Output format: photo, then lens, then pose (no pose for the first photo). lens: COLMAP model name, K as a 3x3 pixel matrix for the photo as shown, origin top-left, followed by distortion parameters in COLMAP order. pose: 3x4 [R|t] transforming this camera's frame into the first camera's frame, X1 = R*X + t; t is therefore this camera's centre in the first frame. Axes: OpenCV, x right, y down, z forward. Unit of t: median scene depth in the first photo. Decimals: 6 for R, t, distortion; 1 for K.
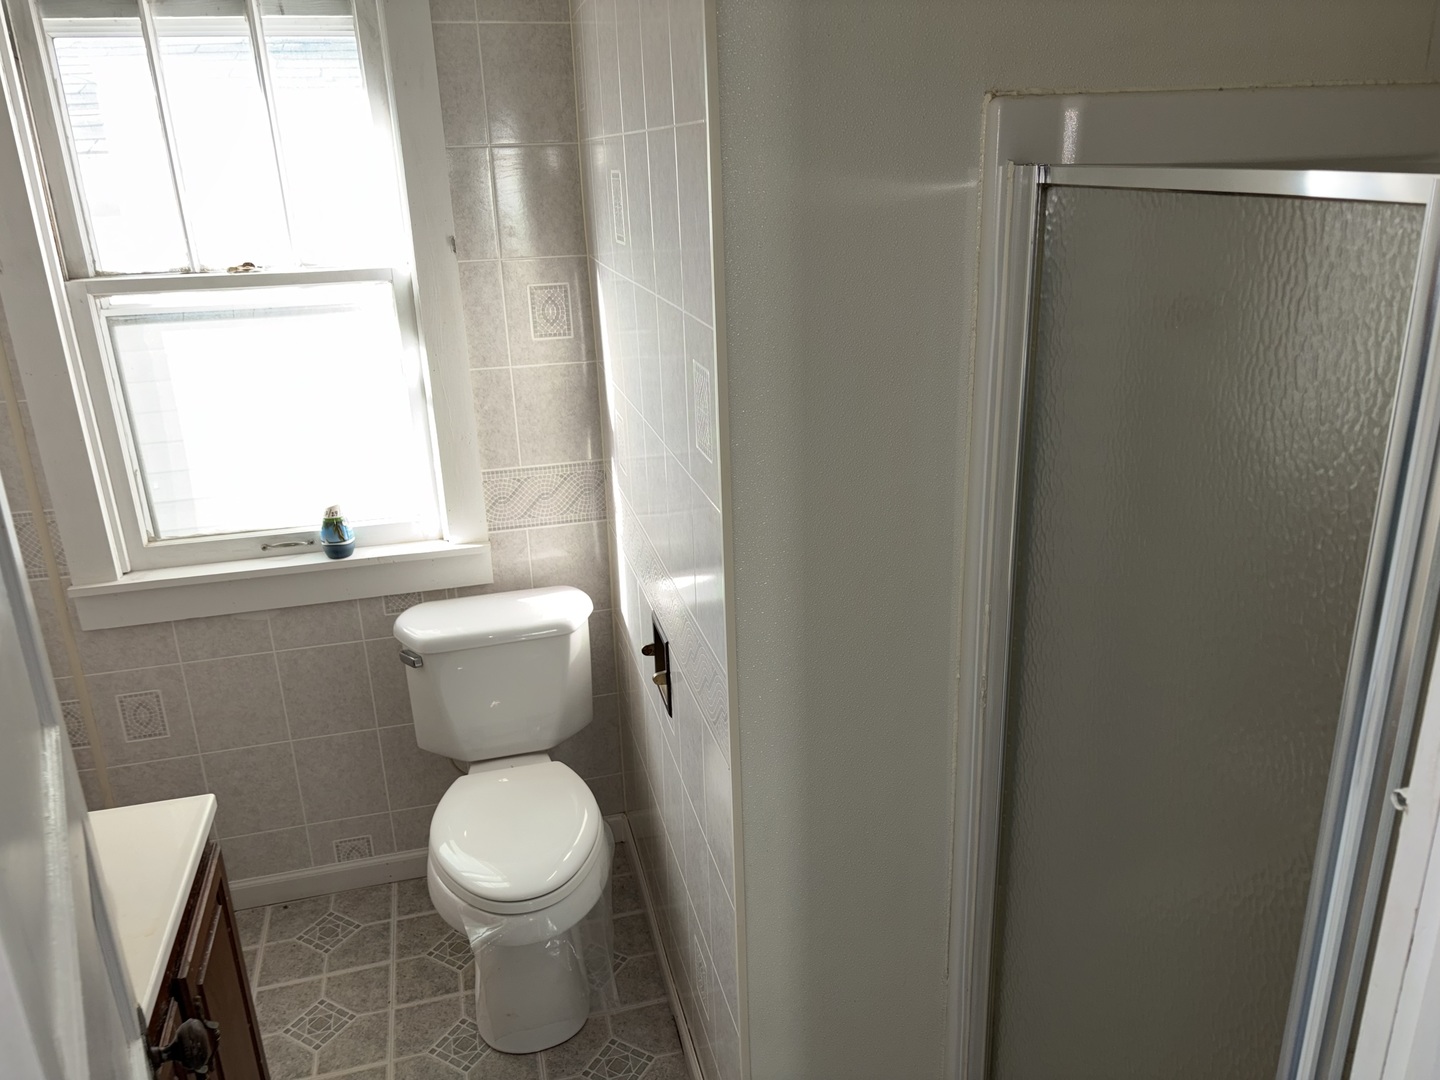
lens RADIAL K [[1094.1, 0, 724.1], [0, 1094.1, 539.5], [0, 0, 1]] dist [0.028750, -0.010998]
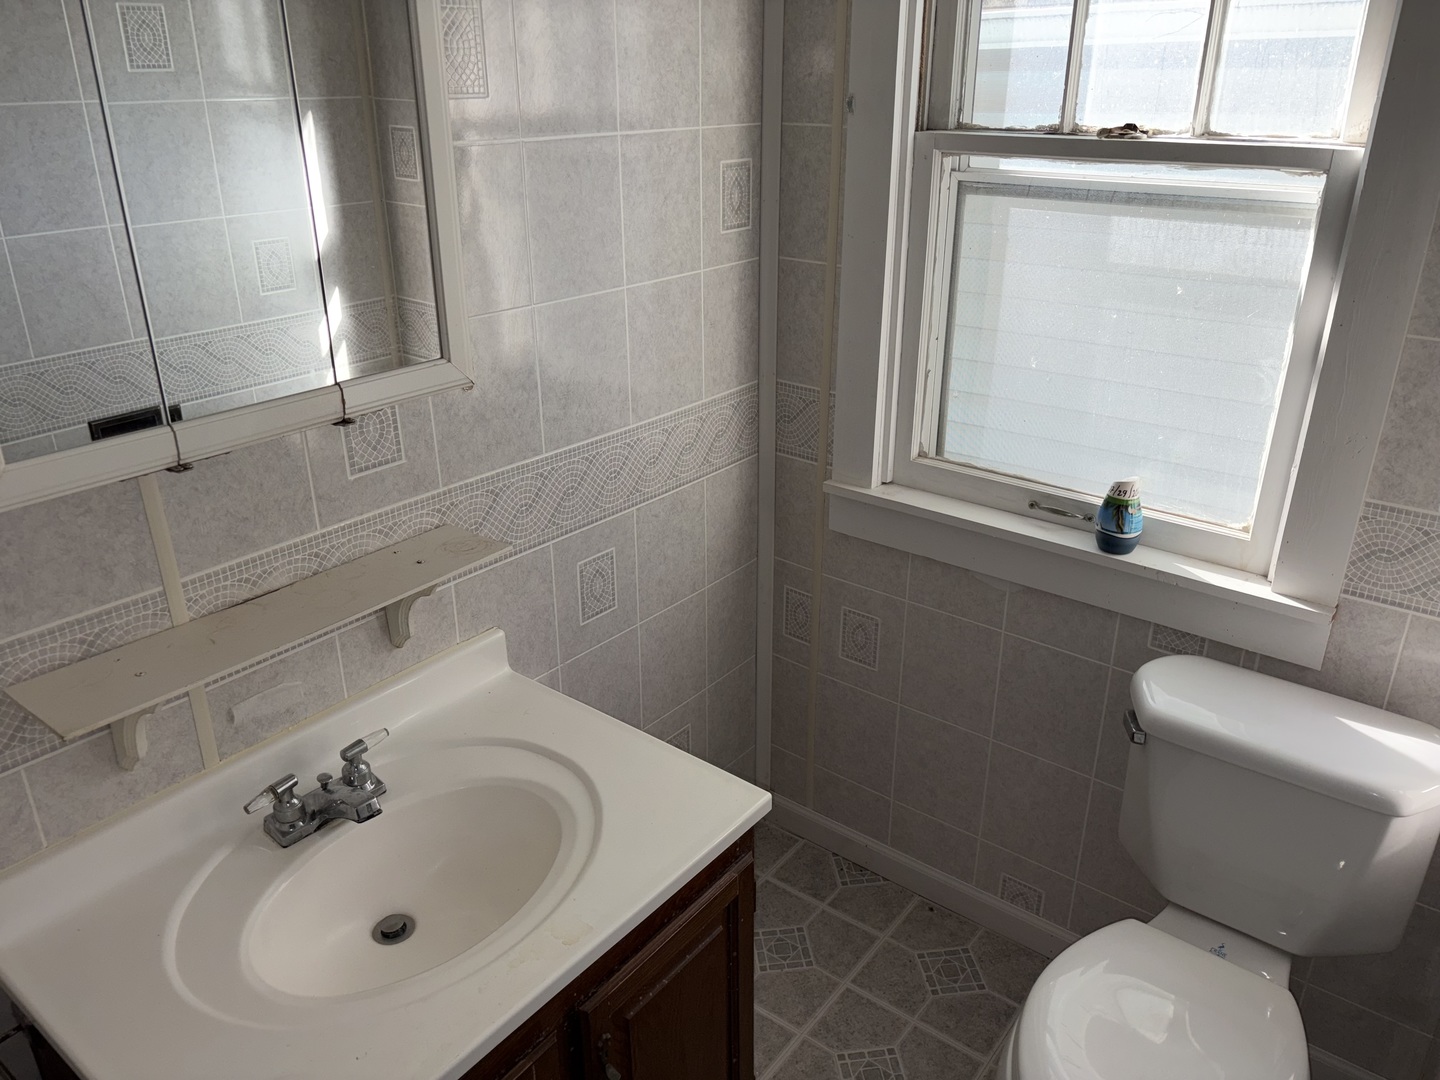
lens RADIAL K [[1094.1, 0, 718.3], [0, 1094.1, 550.0], [0, 0, 1]] dist [0.028750, -0.010998]
pose [[0.603088, 0.351271, -0.716166, 0.013498], [-0.279582, 0.933948, 0.222653, -0.074062], [0.747073, 0.065948, 0.661462, 0.327655]]
